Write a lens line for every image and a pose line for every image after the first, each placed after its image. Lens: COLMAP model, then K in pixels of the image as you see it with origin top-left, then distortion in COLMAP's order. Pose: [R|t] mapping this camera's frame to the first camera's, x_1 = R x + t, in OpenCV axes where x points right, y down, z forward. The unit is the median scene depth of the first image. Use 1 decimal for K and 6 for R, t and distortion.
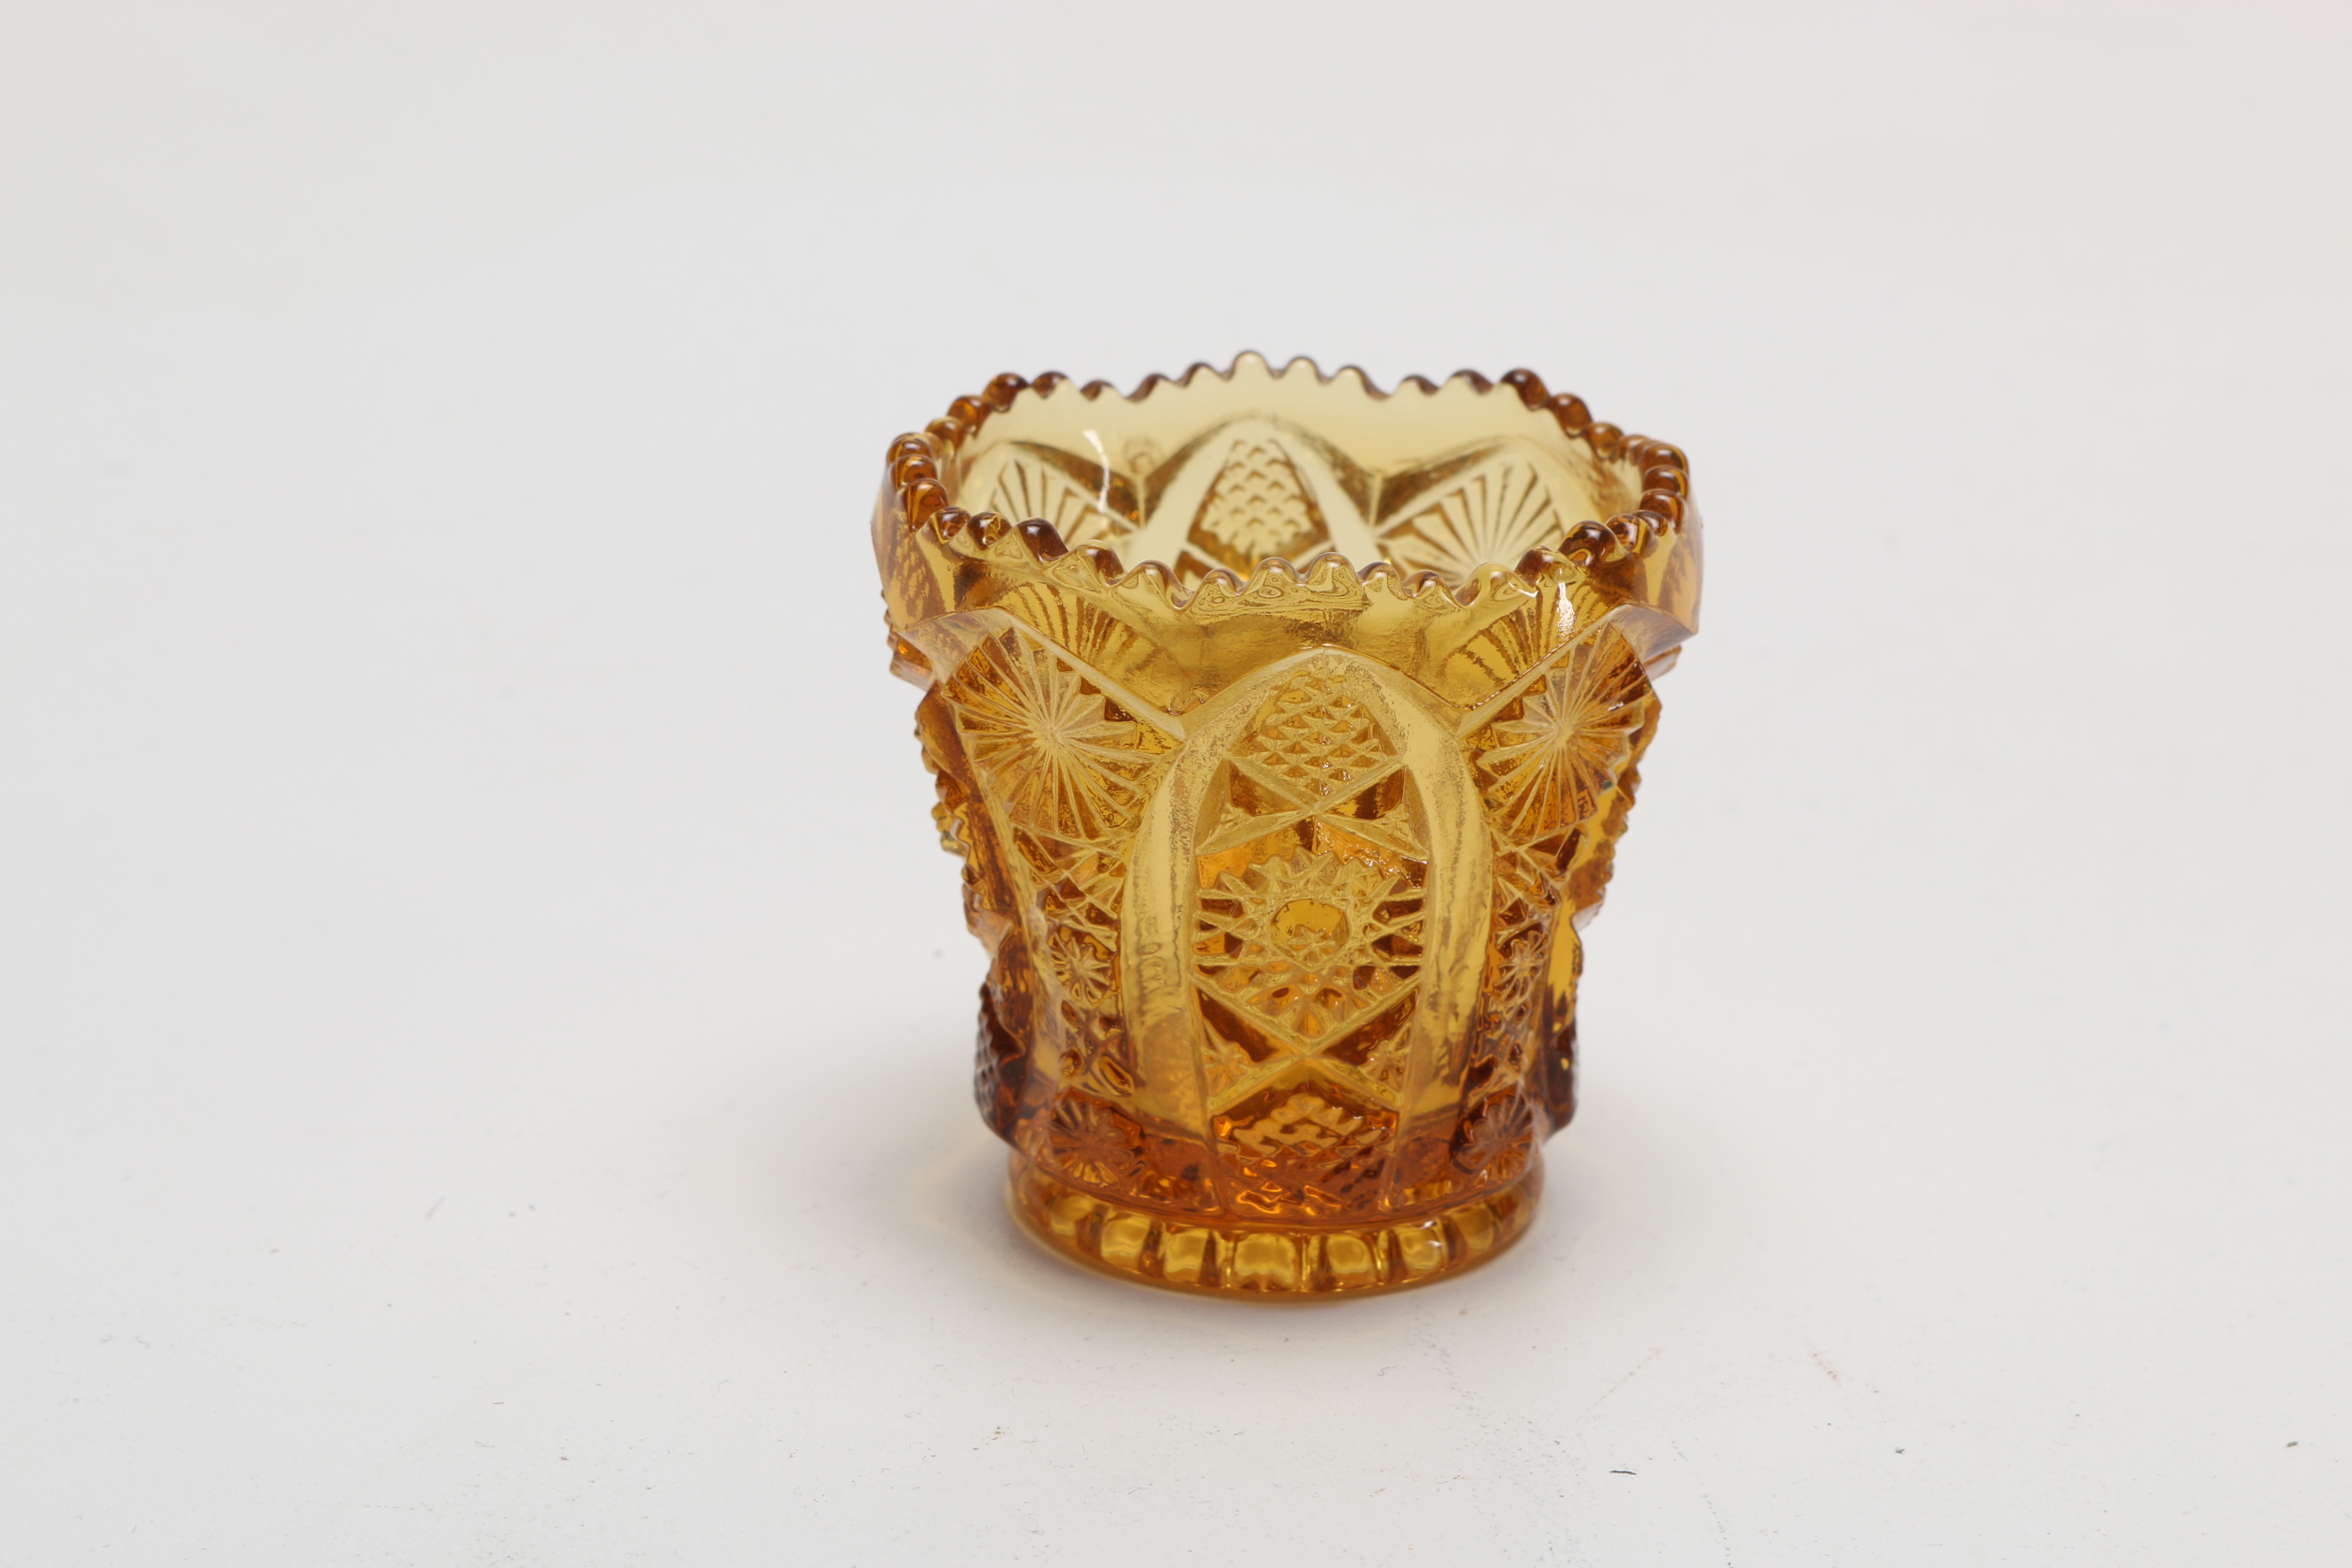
lens RADIAL K [[6046.8, 0, 1169.1], [0, 6046.8, 796.7], [0, 0, 1]] dist [0.020397, 0.000000]
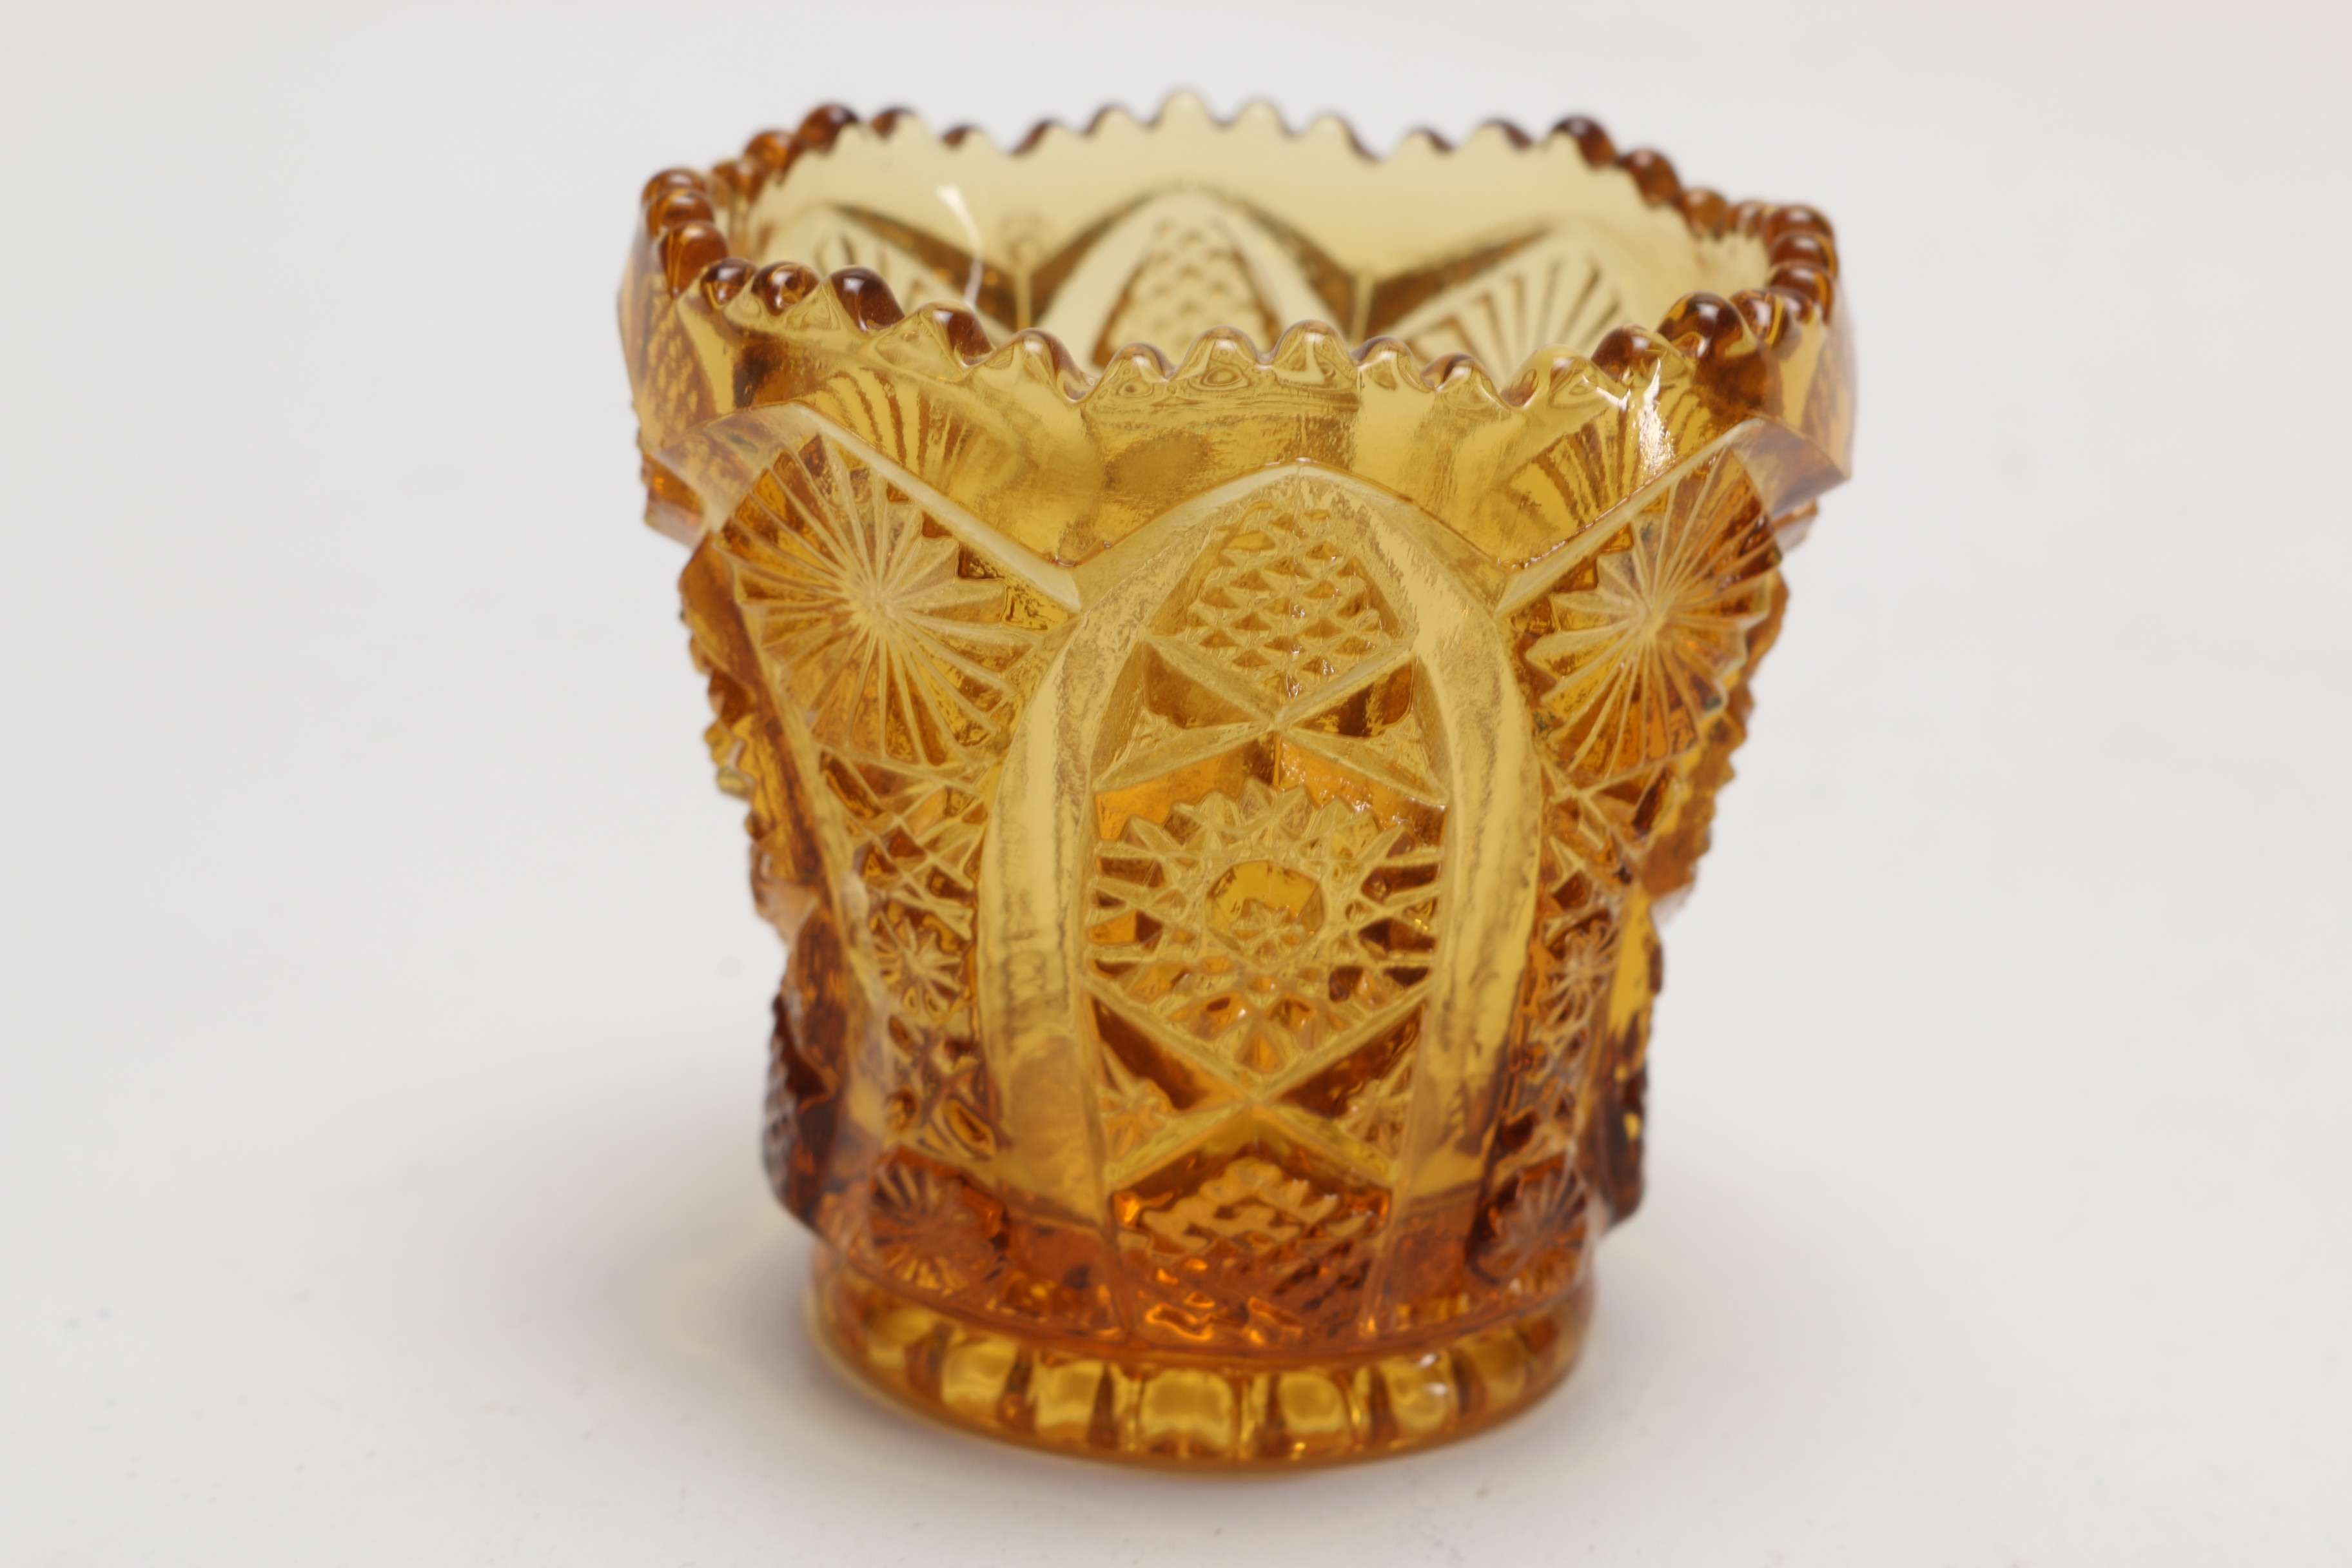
lens RADIAL K [[6046.8, 0, 1191.1], [0, 6046.8, 762.2], [0, 0, 1]] dist [0.020397, 0.000000]
pose [[0.999649, 0.017290, 0.020083, 0.001685], [-0.016743, 0.999493, -0.027090, 0.023208], [-0.020541, 0.026744, 0.999431, 0.330648]]
